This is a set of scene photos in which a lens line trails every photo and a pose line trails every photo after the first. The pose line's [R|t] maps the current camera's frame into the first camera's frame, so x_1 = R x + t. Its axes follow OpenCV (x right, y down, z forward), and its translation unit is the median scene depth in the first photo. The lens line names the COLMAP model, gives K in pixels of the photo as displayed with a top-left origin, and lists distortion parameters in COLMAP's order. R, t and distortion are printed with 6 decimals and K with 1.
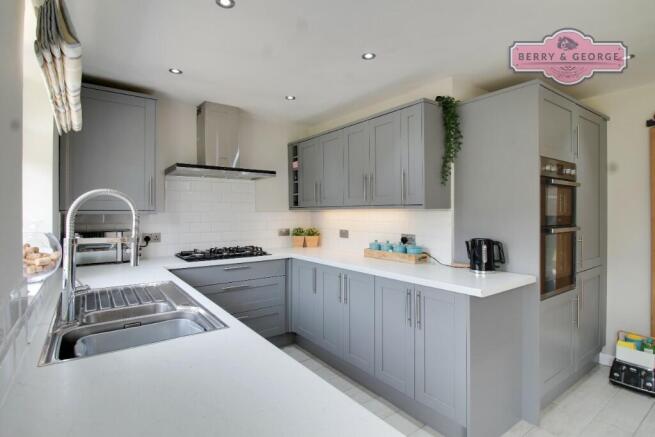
lens RADIAL K [[332.0, 0, 340.3], [0, 332.0, 215.2], [0, 0, 1]] dist [-0.009122, -0.000777]
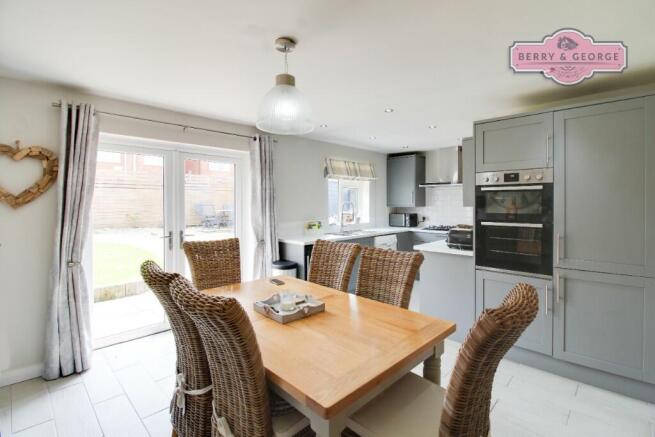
lens RADIAL K [[305.4, 0, 329.9], [0, 305.4, 207.8], [0, 0, 1]] dist [-0.006074, -0.007847]
pose [[0.158983, 0.018191, -0.987114, 1.242051], [-0.002978, 0.999835, 0.017945, -0.029917], [0.987277, 0.000087, 0.159010, 0.081675]]
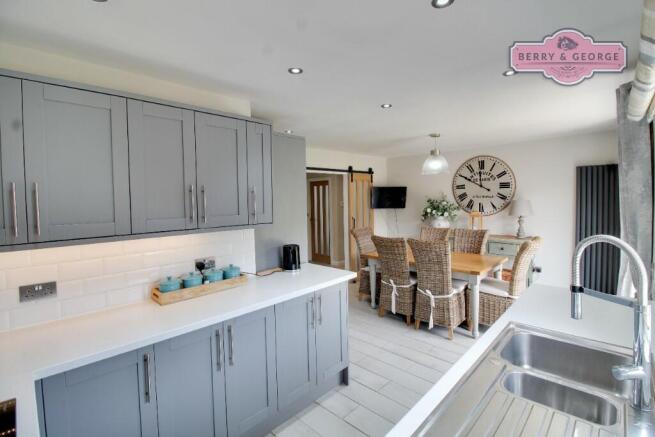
lens RADIAL K [[305.4, 0, 325.4], [0, 305.4, 208.3], [0, 0, 1]] dist [-0.006074, -0.007847]
pose [[-0.147407, -0.029978, 0.988621, -0.574350], [0.025296, 0.999099, 0.034068, -0.083657], [-0.988752, 0.030030, -0.146516, 0.750770]]
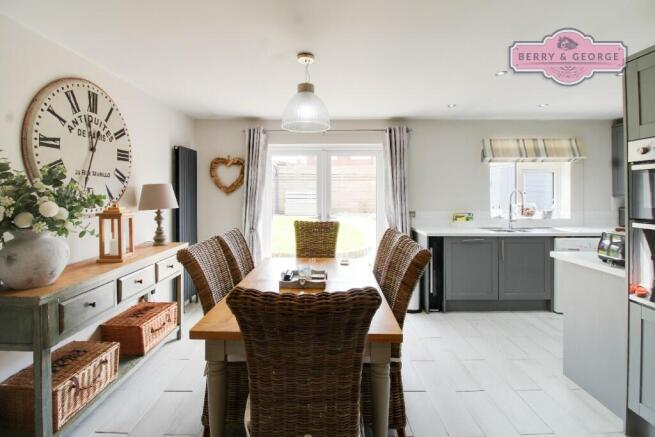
lens RADIAL K [[305.4, 0, 324.4], [0, 305.4, 191.4], [0, 0, 1]] dist [-0.006074, -0.007847]
pose [[-0.602811, -0.000104, -0.797884, 1.177315], [-0.001646, 0.999998, 0.001113, -0.027793], [0.797882, 0.001984, -0.602810, 0.549290]]
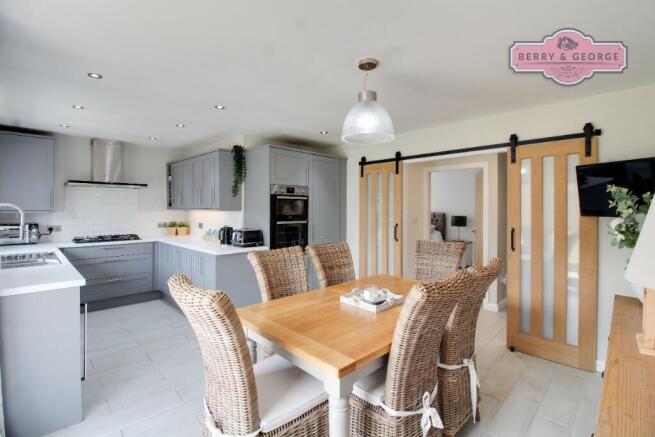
lens RADIAL K [[305.4, 0, 334.1], [0, 305.4, 208.1], [0, 0, 1]] dist [-0.006074, -0.007847]
pose [[0.988512, 0.005307, 0.151049, 0.471106], [-0.004605, 0.999977, -0.005000, -0.022911], [-0.151072, 0.004247, 0.988514, -0.538913]]
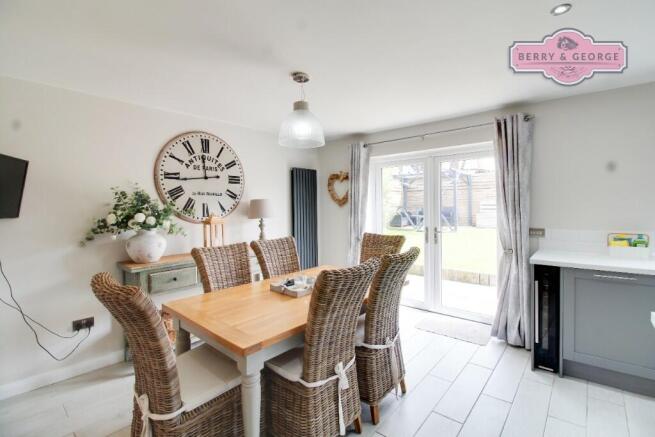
lens RADIAL K [[305.4, 0, 341.9], [0, 305.4, 209.2], [0, 0, 1]] dist [-0.006074, -0.007847]
pose [[-0.970631, 0.018532, -0.239859, 0.726559], [0.014268, 0.999708, 0.019504, -0.028906], [0.240150, 0.015509, -0.970612, 0.837393]]
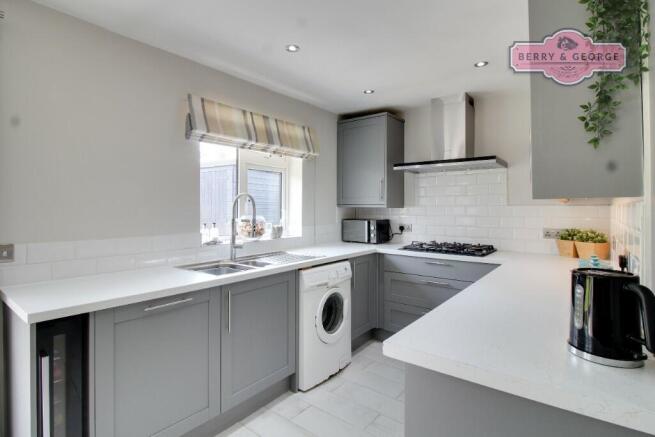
lens RADIAL K [[332.0, 0, 324.7], [0, 332.0, 204.2], [0, 0, 1]] dist [-0.009122, -0.000777]
pose [[0.247345, -0.006162, -0.968908, 0.512390], [-0.007853, 0.999934, -0.008364, -0.003327], [0.968896, 0.009678, 0.247280, 0.415635]]
